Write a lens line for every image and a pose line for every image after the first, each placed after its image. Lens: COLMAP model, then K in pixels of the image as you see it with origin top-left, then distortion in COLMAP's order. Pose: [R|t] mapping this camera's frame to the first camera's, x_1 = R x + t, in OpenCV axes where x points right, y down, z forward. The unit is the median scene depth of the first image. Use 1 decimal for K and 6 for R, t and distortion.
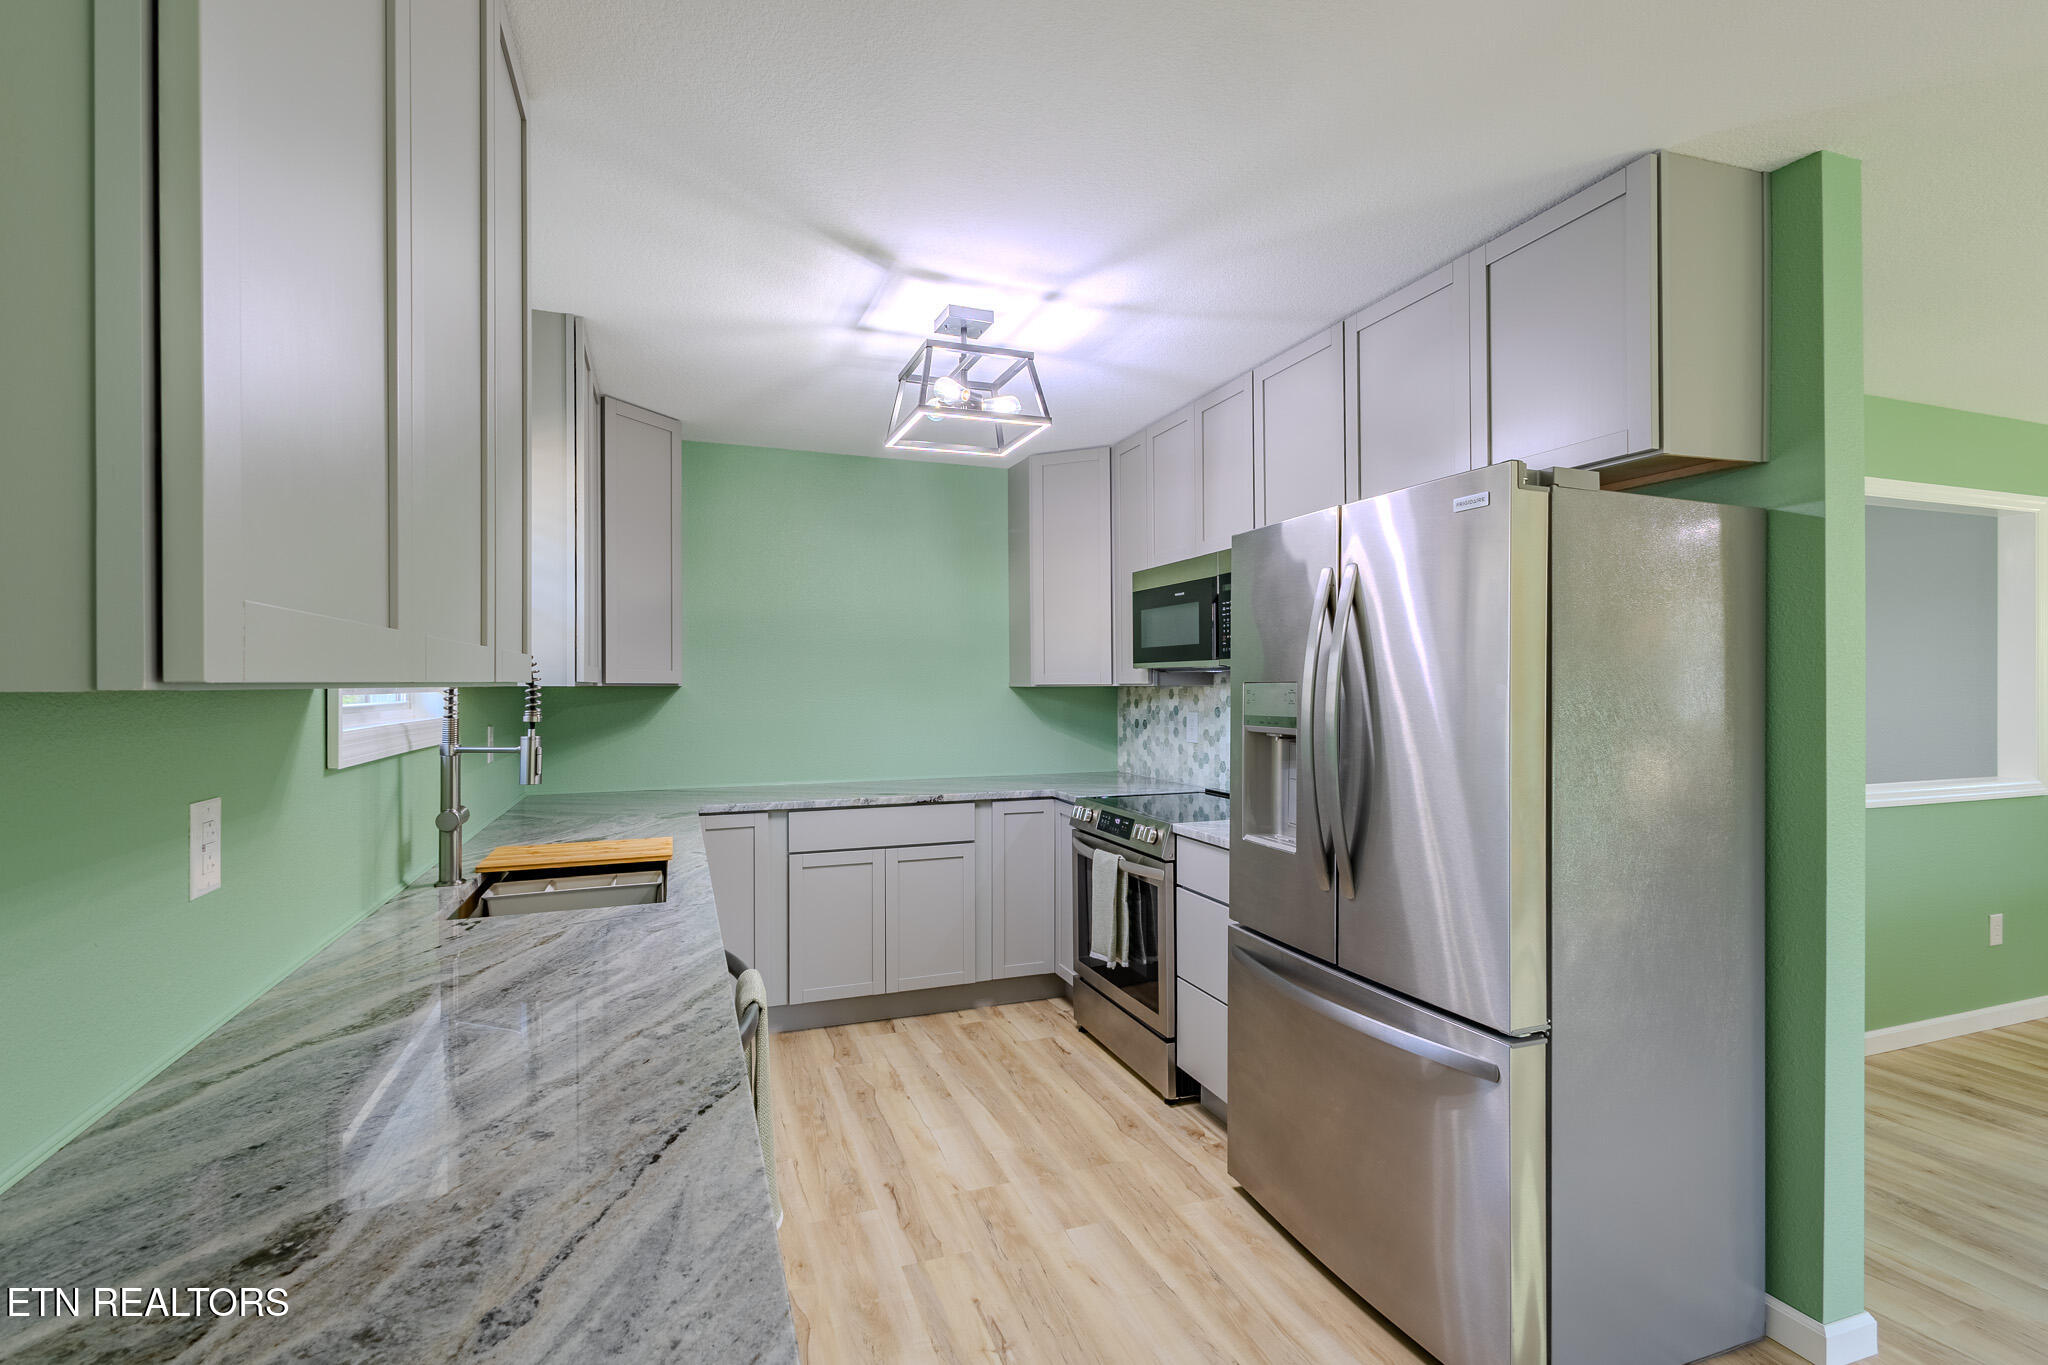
lens RADIAL K [[939.7, 0, 1024.7], [0, 939.7, 684.9], [0, 0, 1]] dist [0.013266, -0.003696]
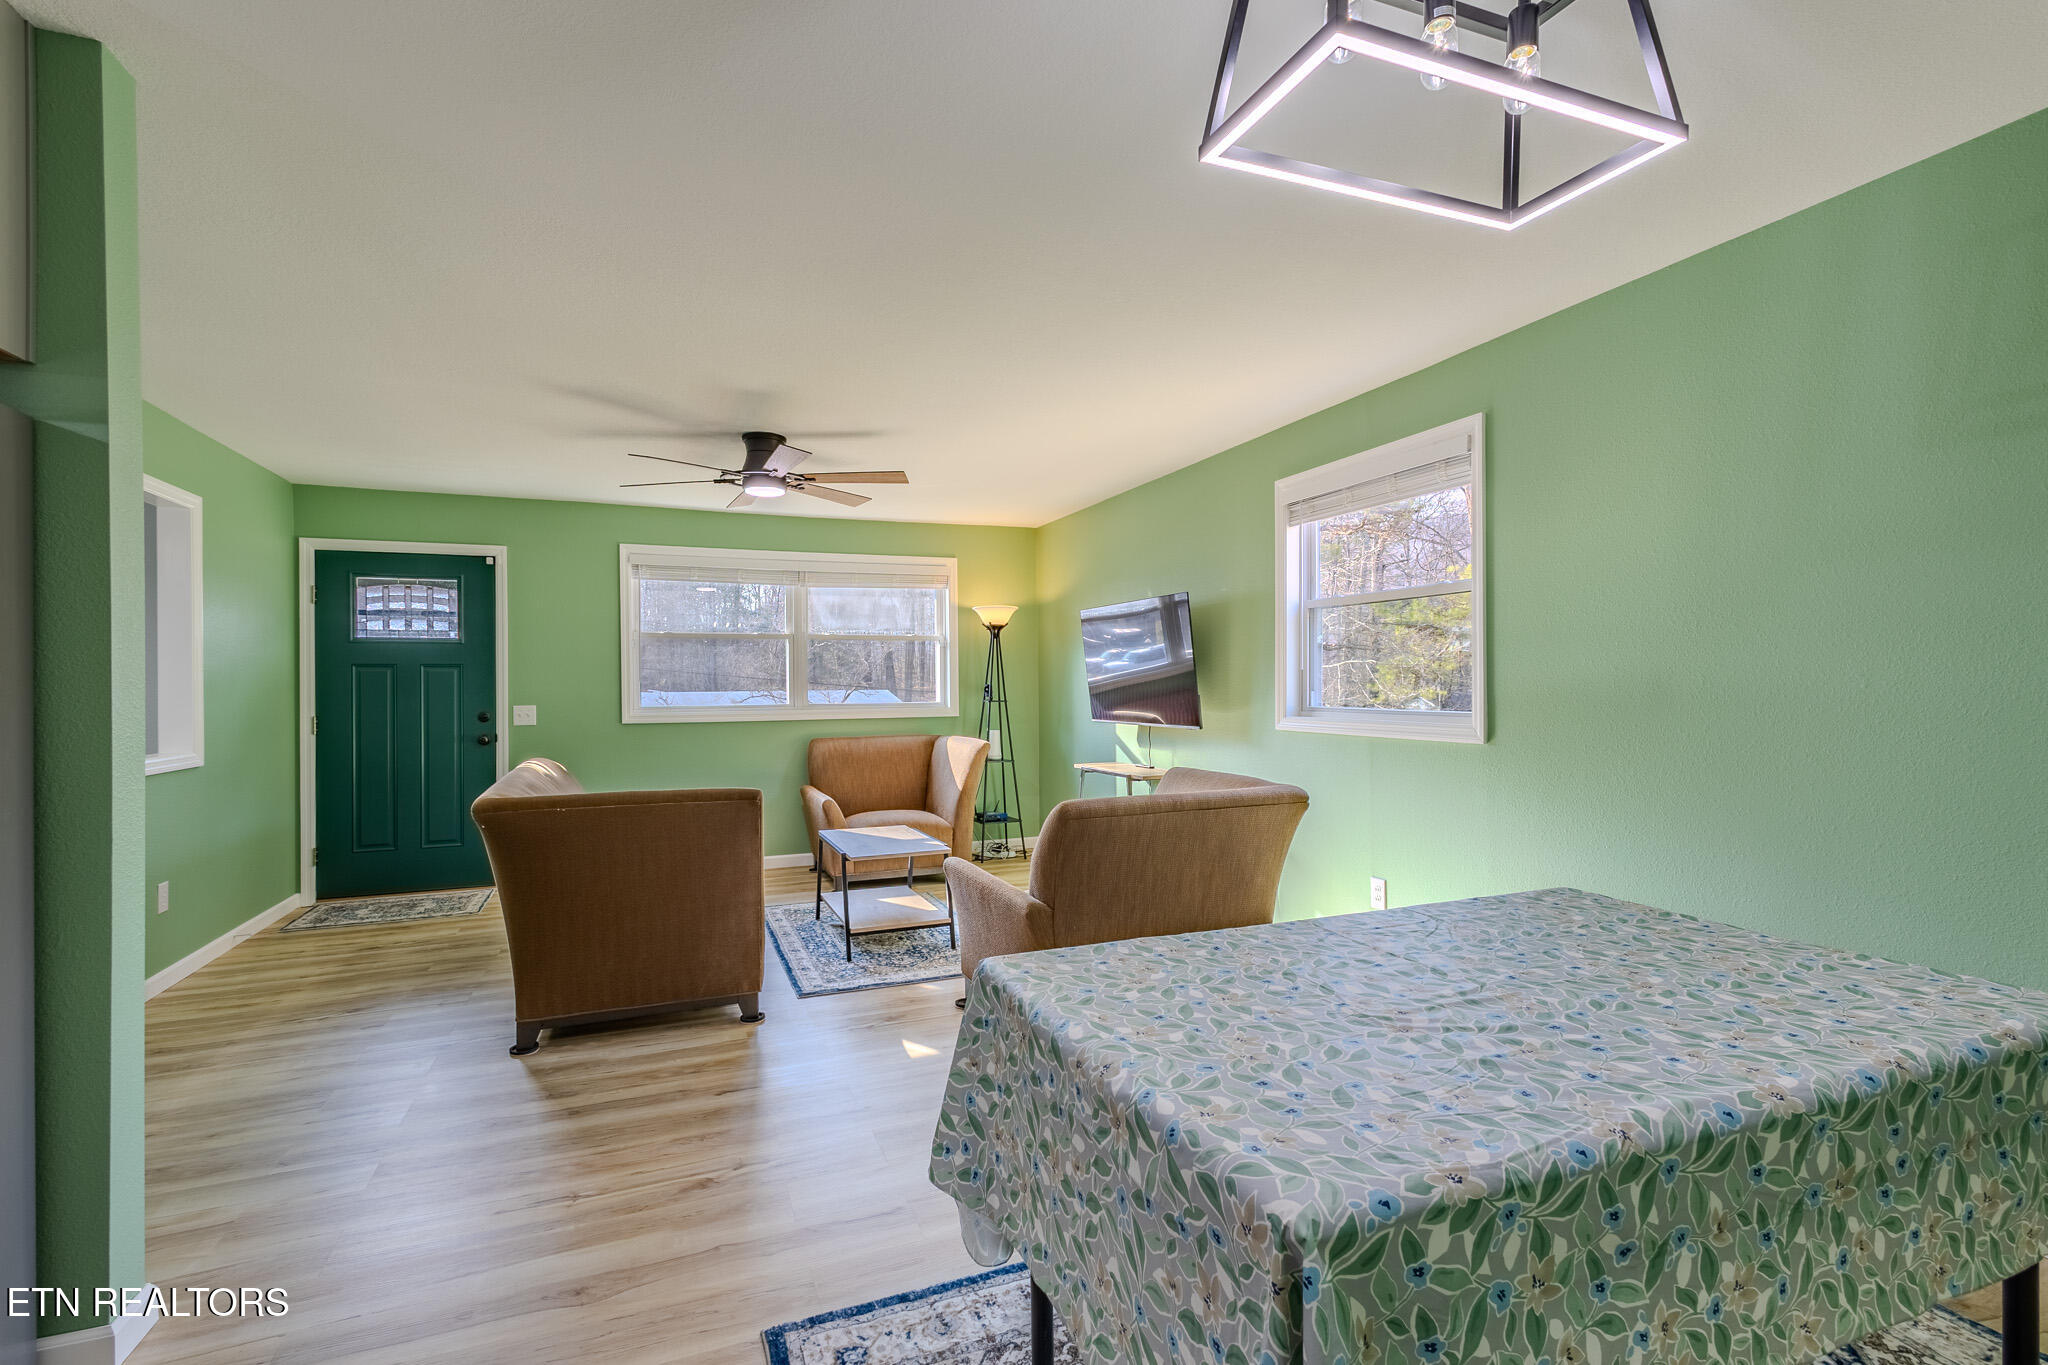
lens RADIAL K [[939.7, 0, 1022.5], [0, 939.7, 678.4], [0, 0, 1]] dist [0.013266, -0.003696]
pose [[-0.018691, 0.008638, 0.999788, -0.064036], [0.010747, 0.999907, -0.008438, 0.047800], [-0.999768, 0.010587, -0.018782, 0.090671]]
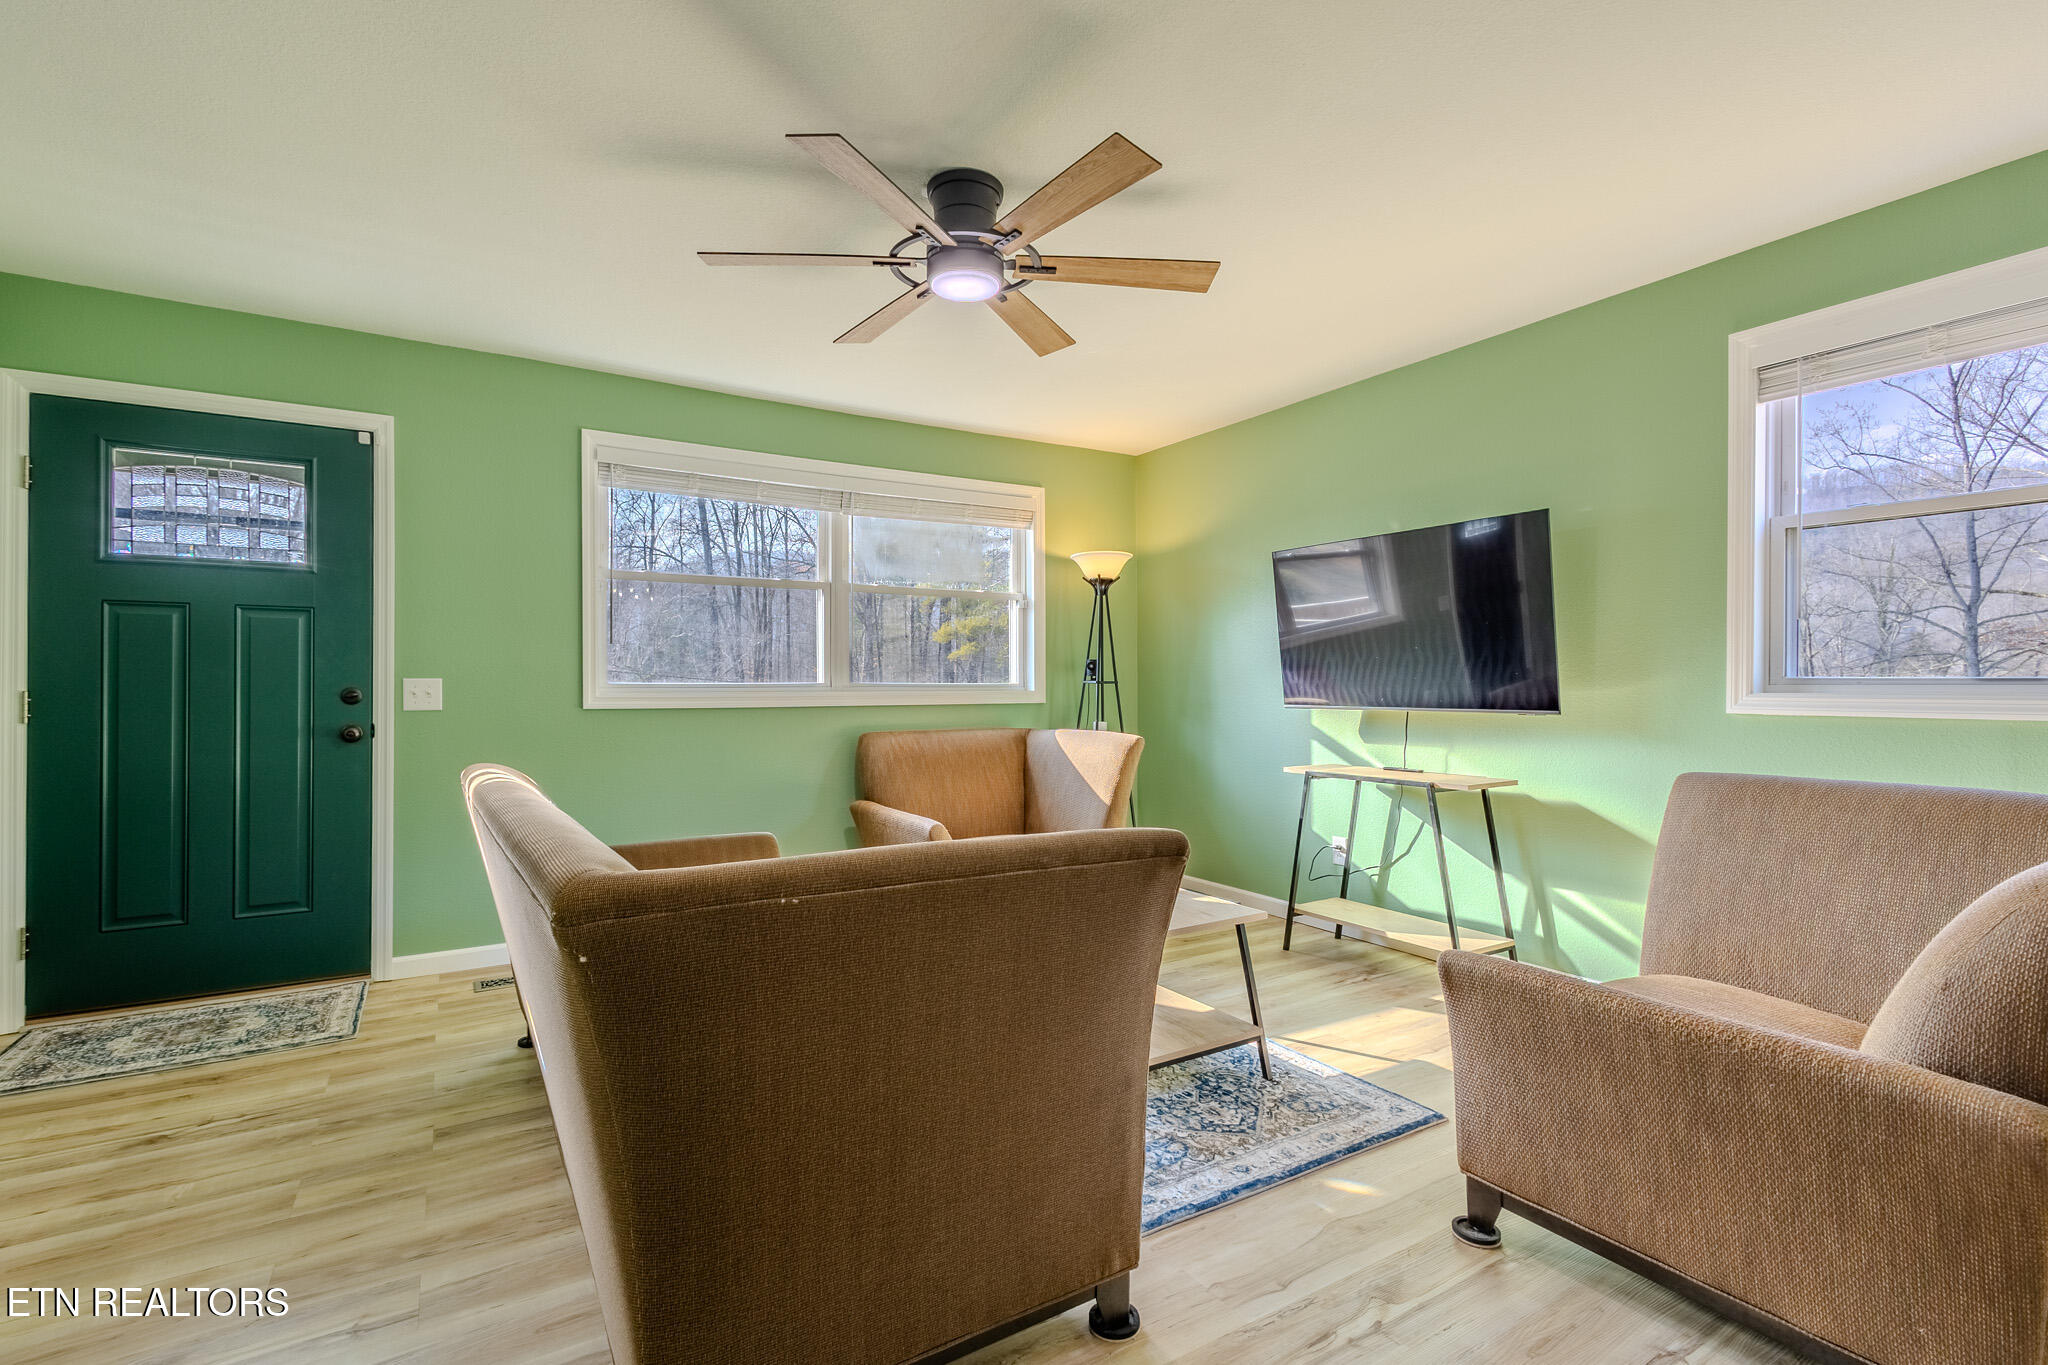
lens RADIAL K [[939.7, 0, 1023.5], [0, 939.7, 677.7], [0, 0, 1]] dist [0.013266, -0.003696]
pose [[-0.186301, 0.009923, 0.982443, 0.649977], [0.003743, 0.999949, -0.009390, 0.094112], [-0.982486, 0.001928, -0.186329, 0.606096]]
